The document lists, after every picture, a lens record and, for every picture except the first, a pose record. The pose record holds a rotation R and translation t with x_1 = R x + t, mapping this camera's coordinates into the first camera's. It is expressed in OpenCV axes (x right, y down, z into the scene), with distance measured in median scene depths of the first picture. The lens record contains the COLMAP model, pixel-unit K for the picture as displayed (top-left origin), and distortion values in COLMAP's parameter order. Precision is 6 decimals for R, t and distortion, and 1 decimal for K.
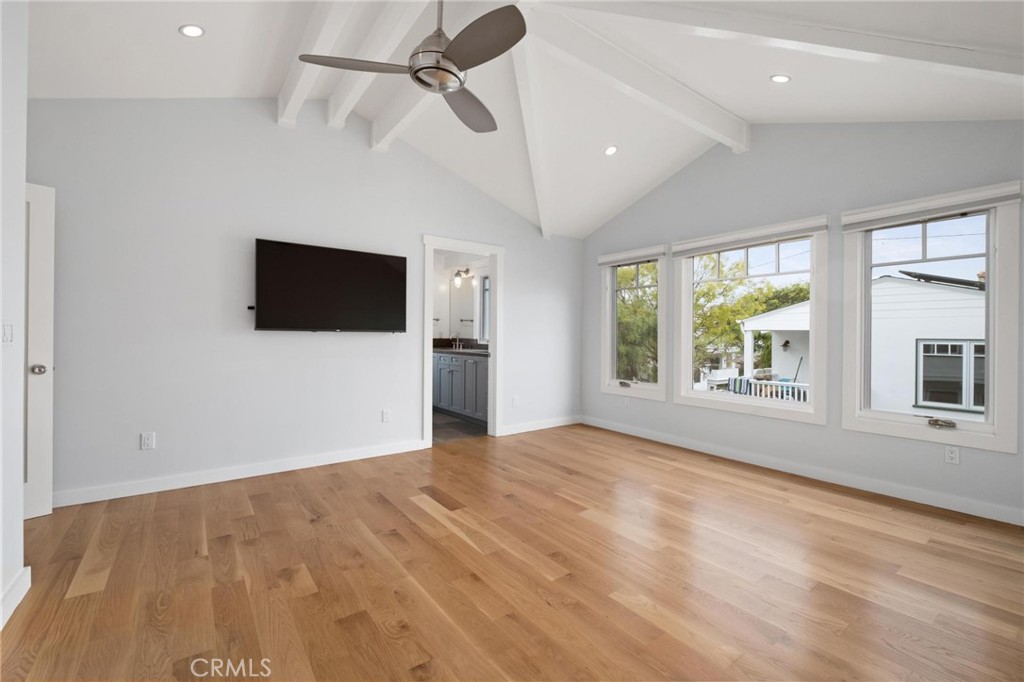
lens RADIAL K [[444.4, 0, 516.8], [0, 444.4, 337.7], [0, 0, 1]] dist [0.002147, -0.002576]
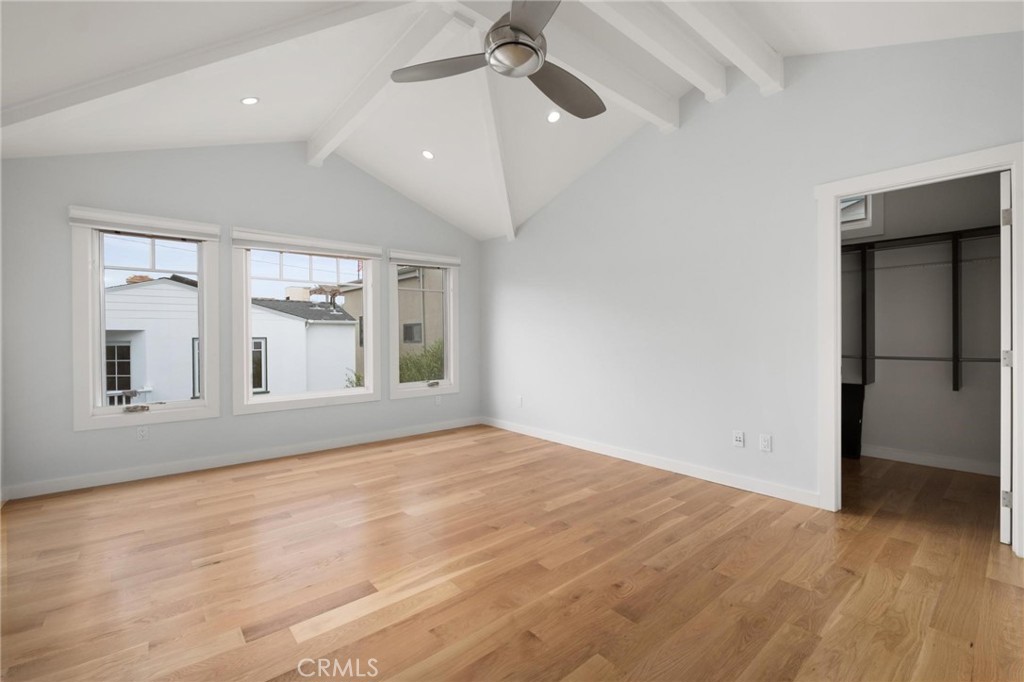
lens RADIAL K [[444.4, 0, 519.9], [0, 444.4, 337.0], [0, 0, 1]] dist [0.002147, -0.002576]
pose [[-0.092782, -0.011026, 0.995625, -0.530063], [0.012159, 0.999852, 0.012206, -0.007428], [-0.995612, 0.013238, -0.092634, 0.520416]]
